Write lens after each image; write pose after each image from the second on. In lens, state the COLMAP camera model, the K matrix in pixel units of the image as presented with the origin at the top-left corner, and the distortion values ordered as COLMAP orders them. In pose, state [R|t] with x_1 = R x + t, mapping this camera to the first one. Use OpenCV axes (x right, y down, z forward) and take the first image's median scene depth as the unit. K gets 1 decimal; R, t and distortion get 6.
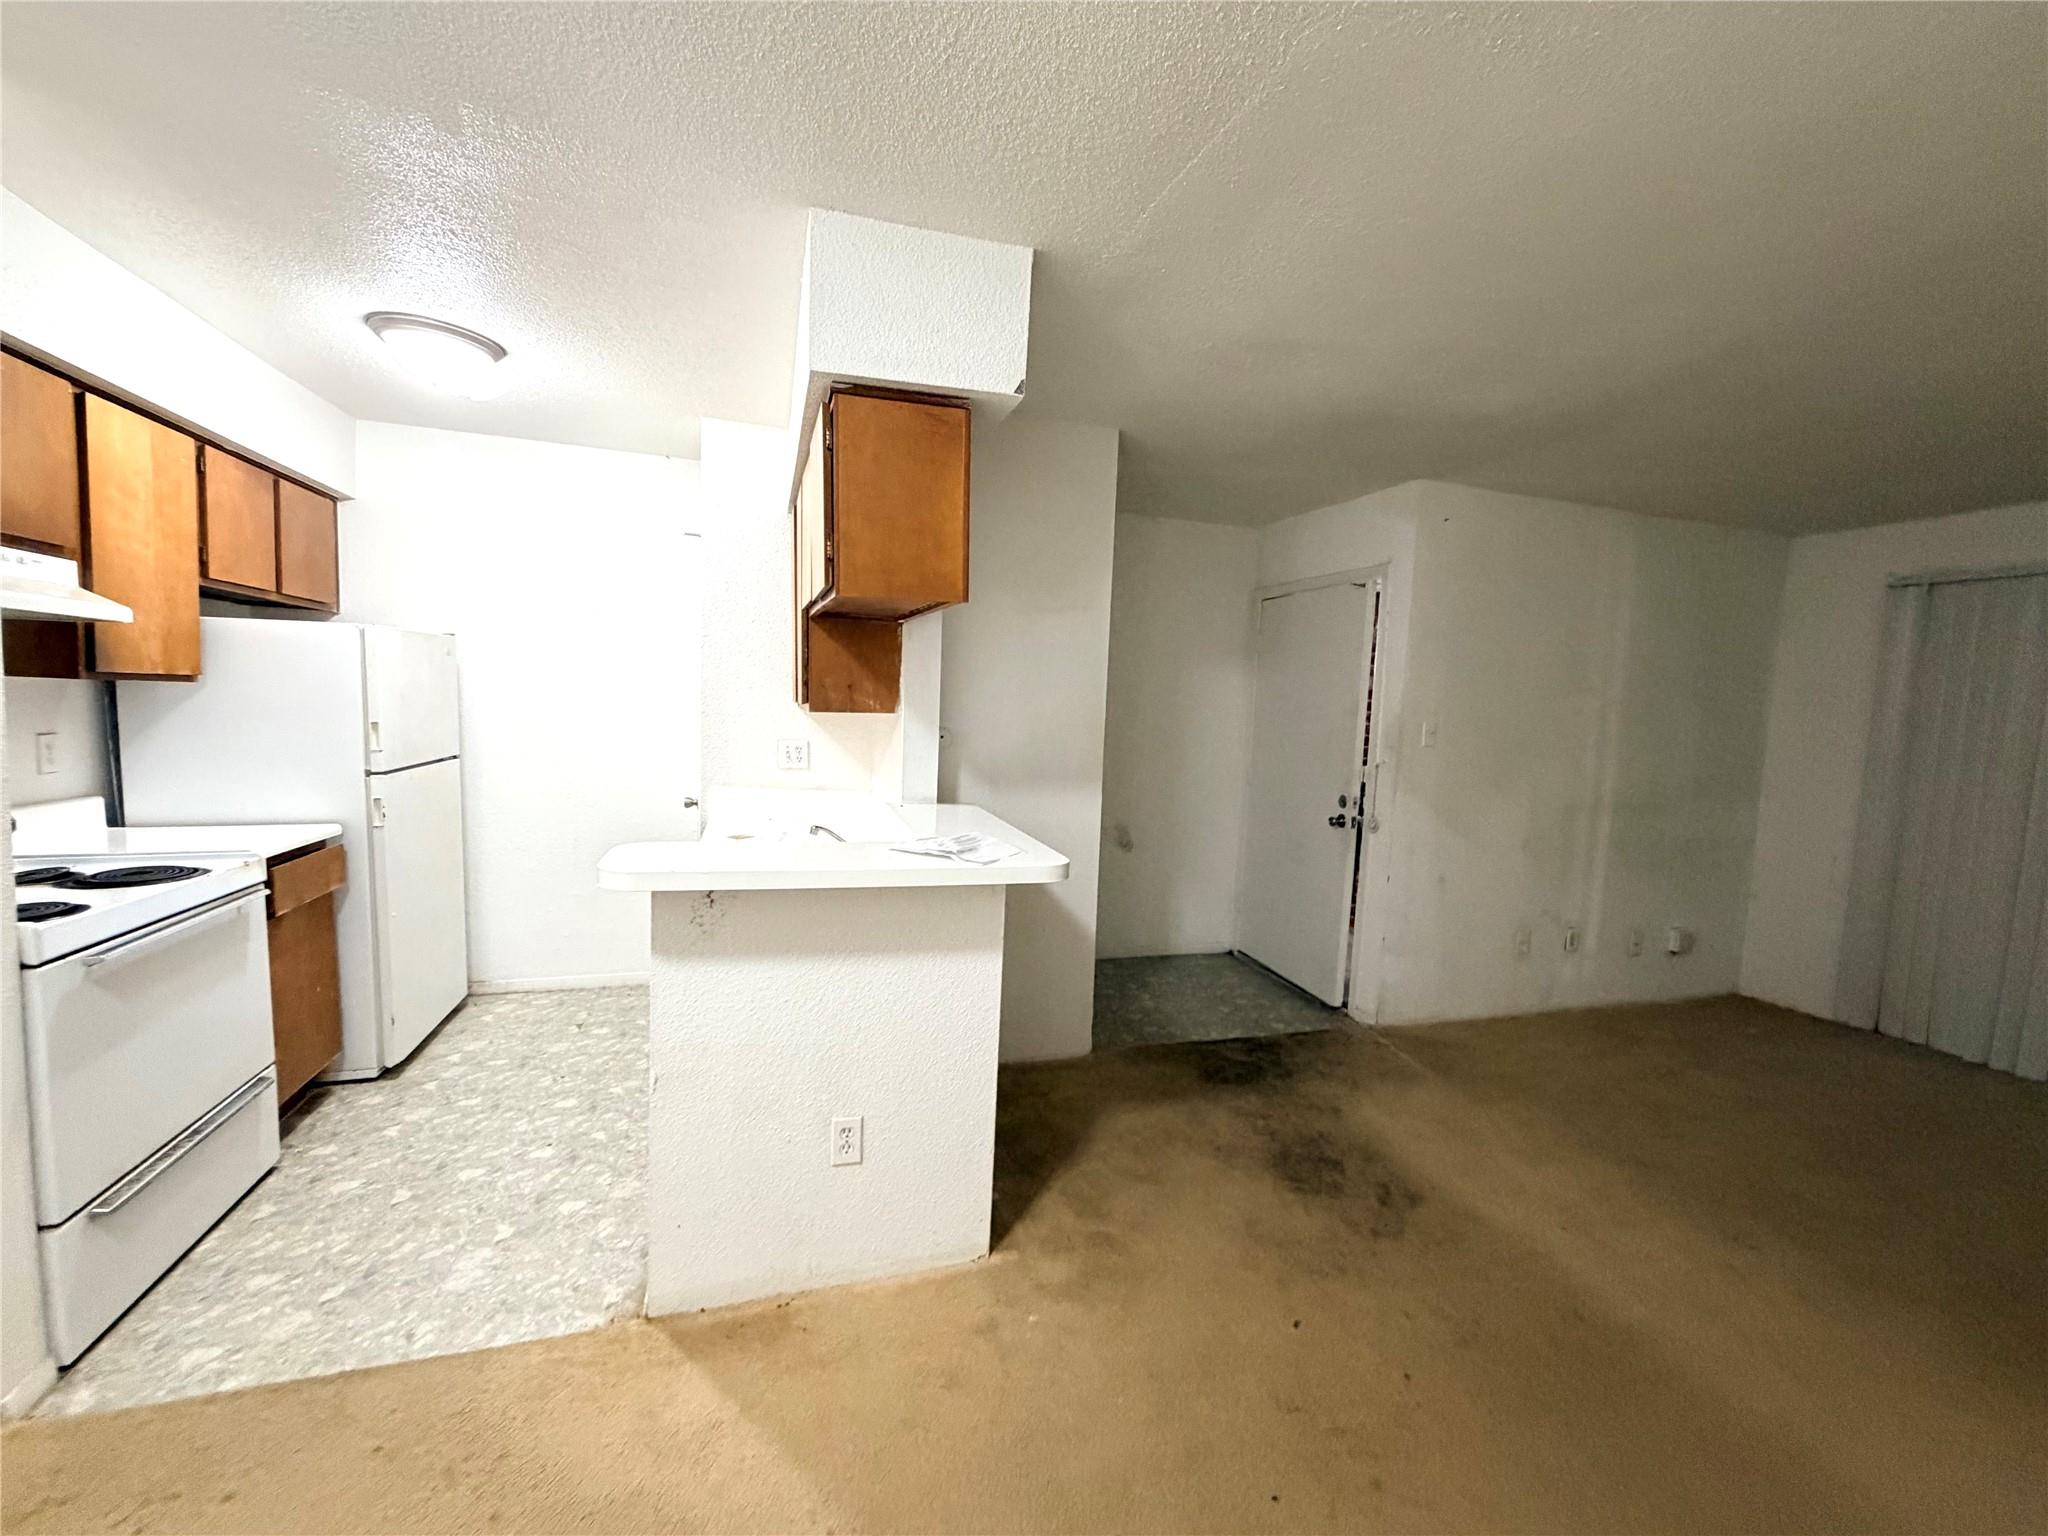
lens RADIAL K [[817.4, 0, 1024.0], [0, 817.4, 768.0], [0, 0, 1]] dist [-0.001834, -0.000045]
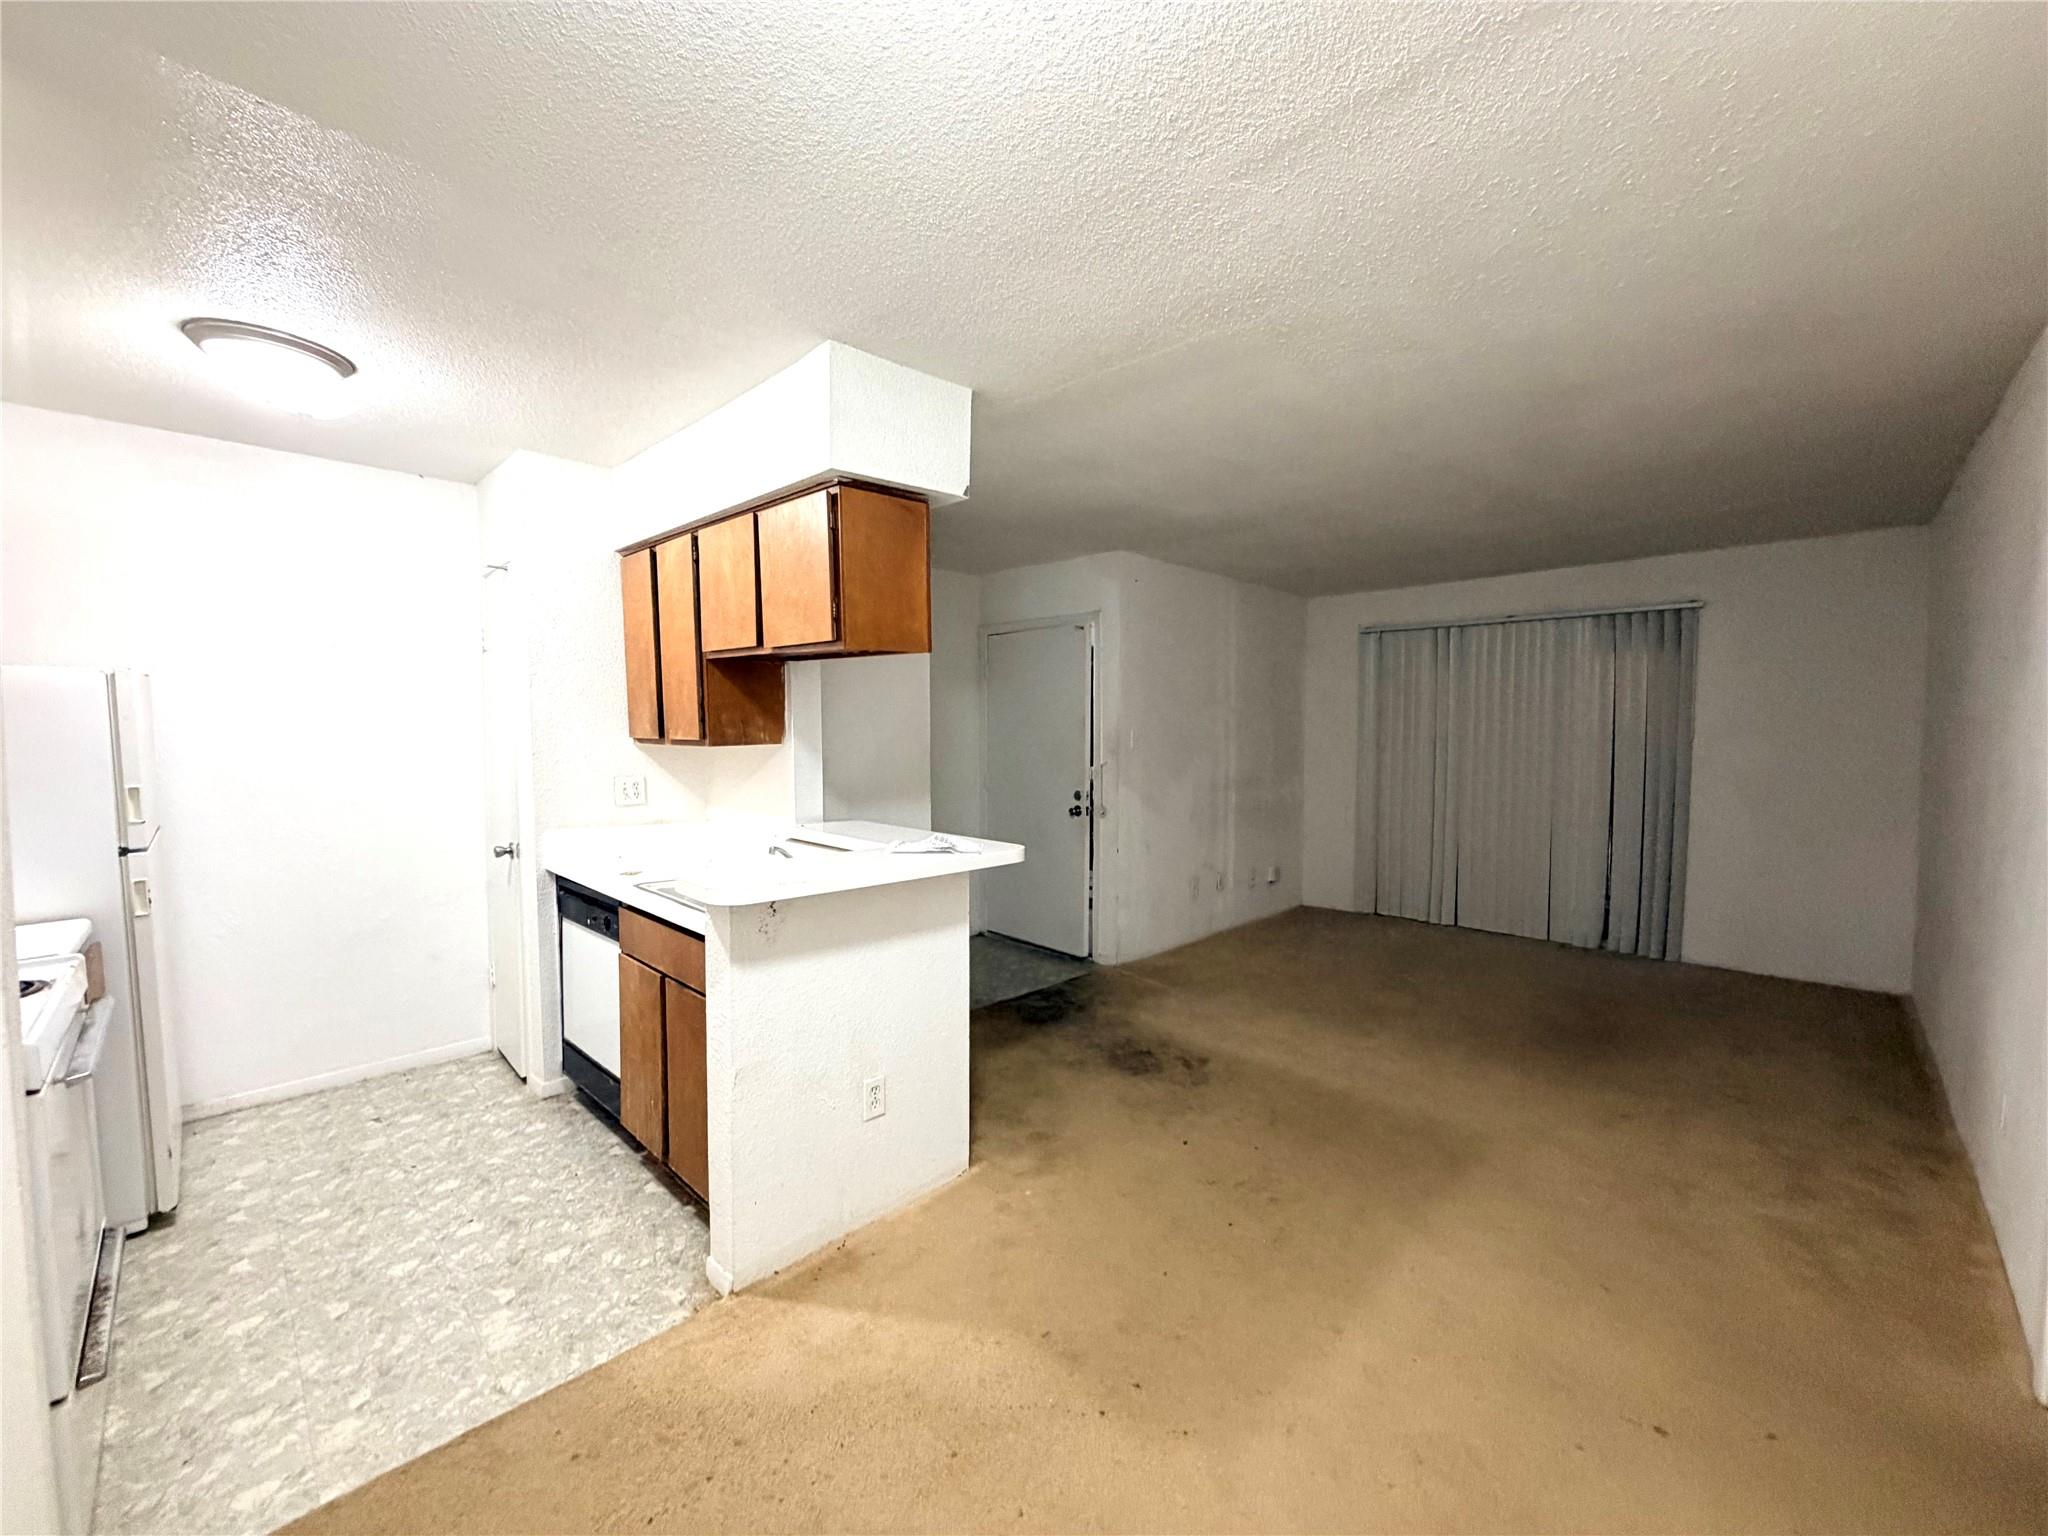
lens RADIAL K [[817.4, 0, 1024.0], [0, 817.4, 768.0], [0, 0, 1]] dist [-0.001834, -0.000045]
pose [[0.883171, -0.065533, 0.464451, -0.367821], [0.075647, 0.997130, -0.003154, -0.005847], [-0.462911, 0.037920, 0.885593, -0.126867]]
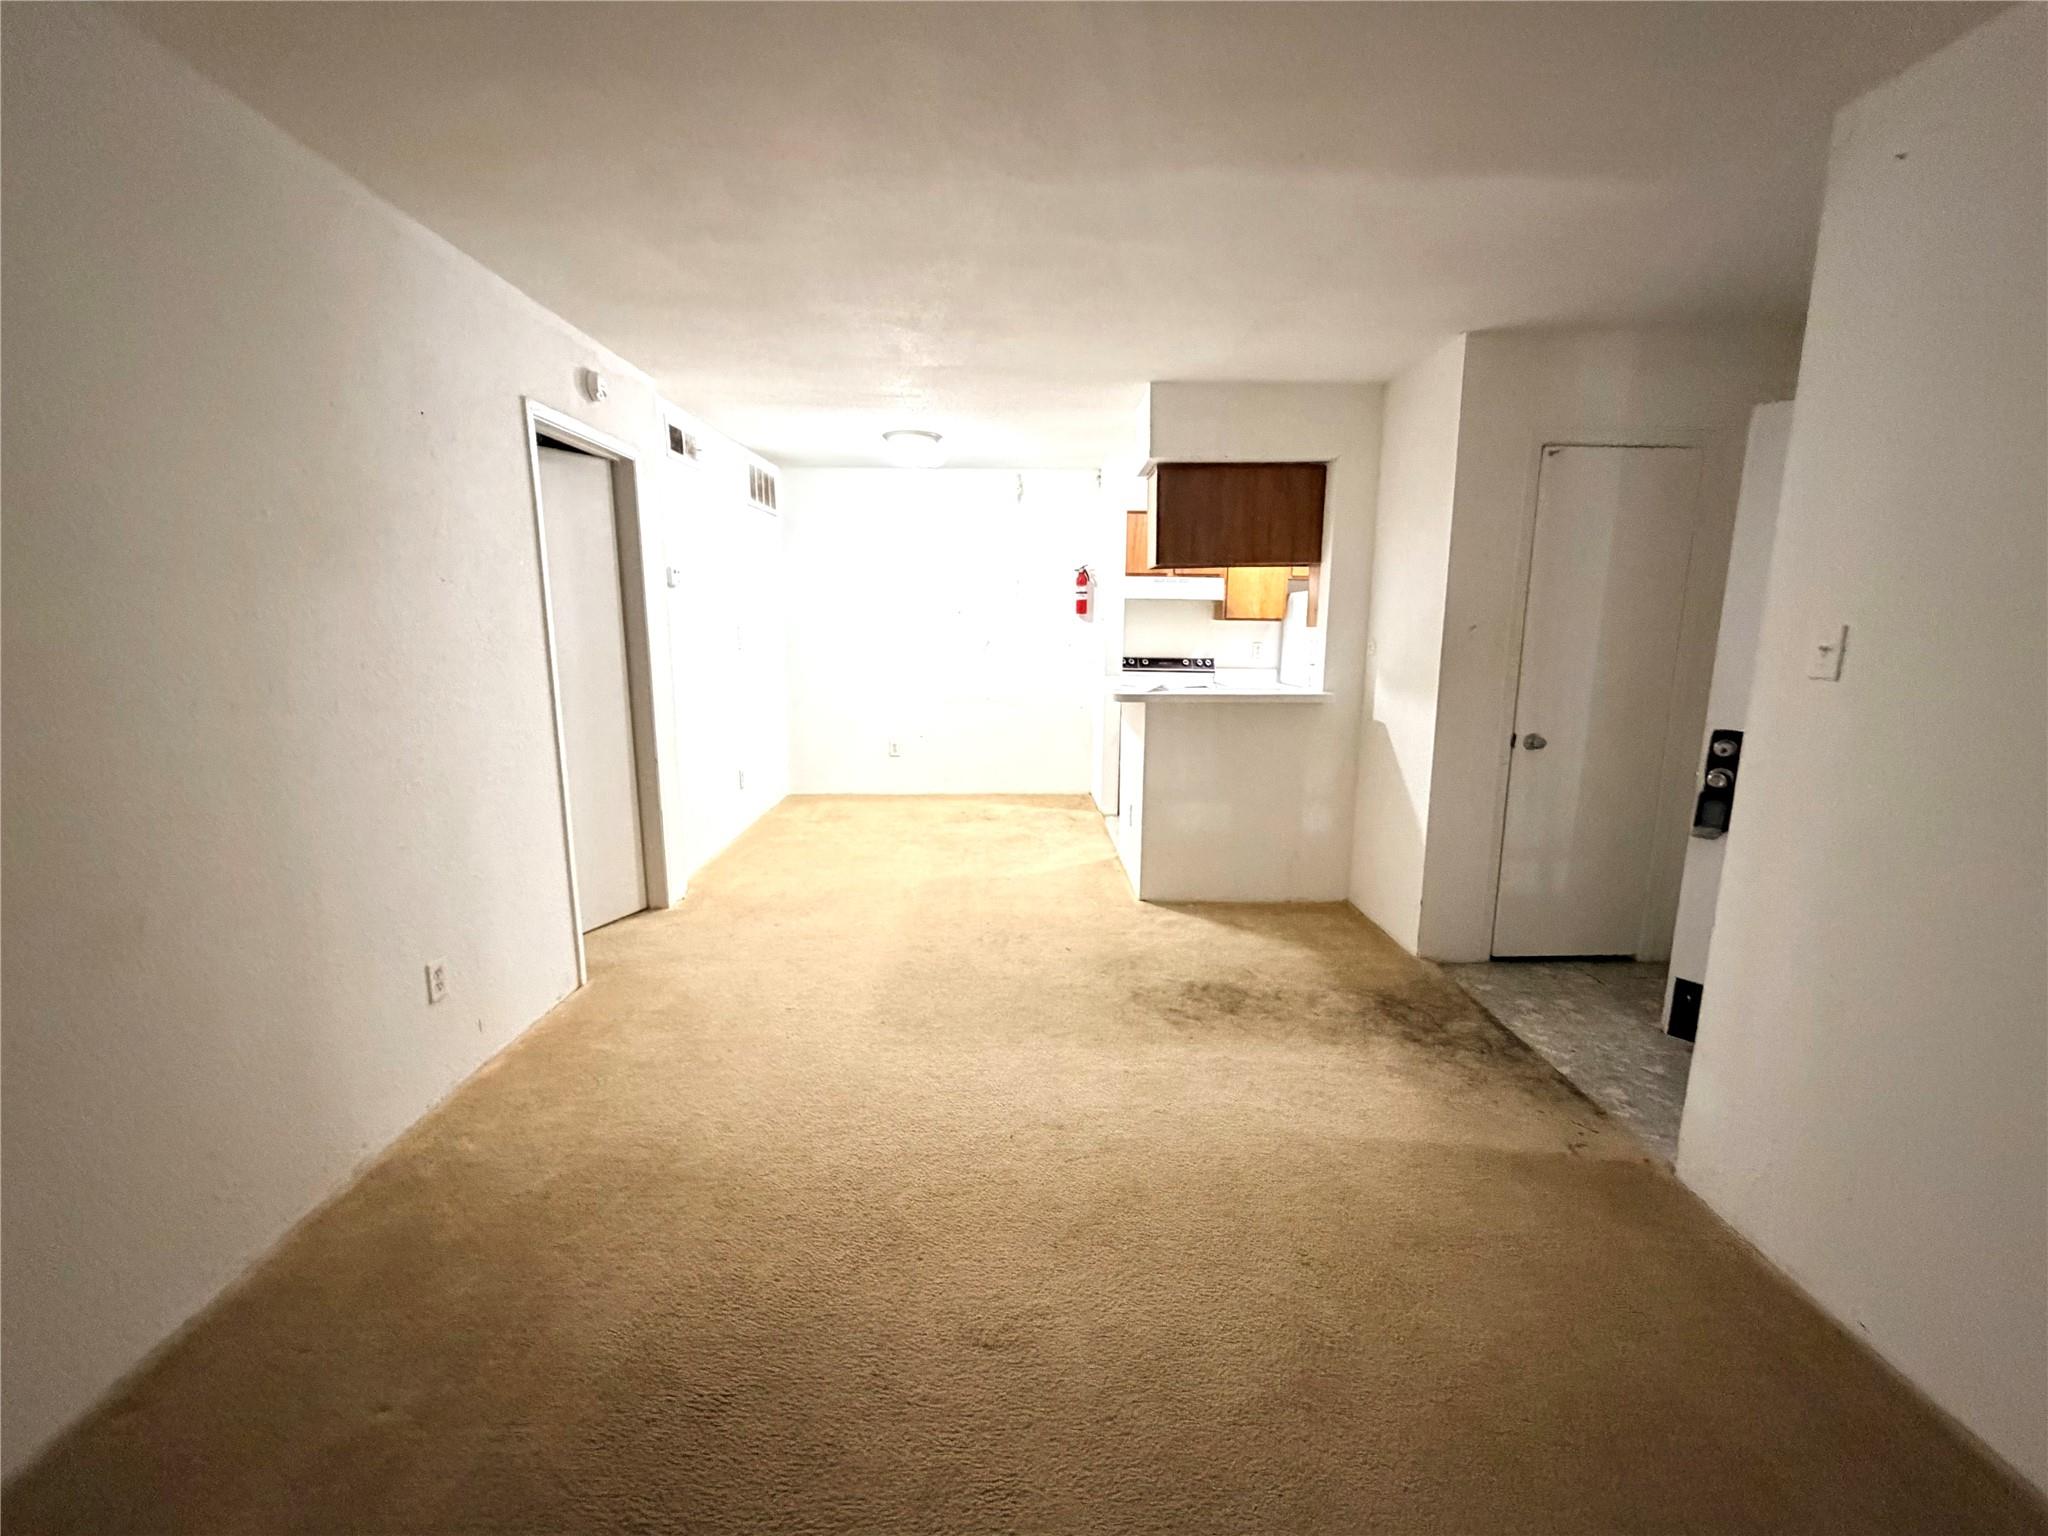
lens RADIAL K [[817.4, 0, 1024.0], [0, 817.4, 768.0], [0, 0, 1]] dist [-0.001834, -0.000045]
pose [[-0.286894, 0.133812, -0.948570, 1.353168], [-0.097389, 0.980992, 0.167841, -0.012695], [0.952999, 0.140533, -0.268409, 0.882913]]
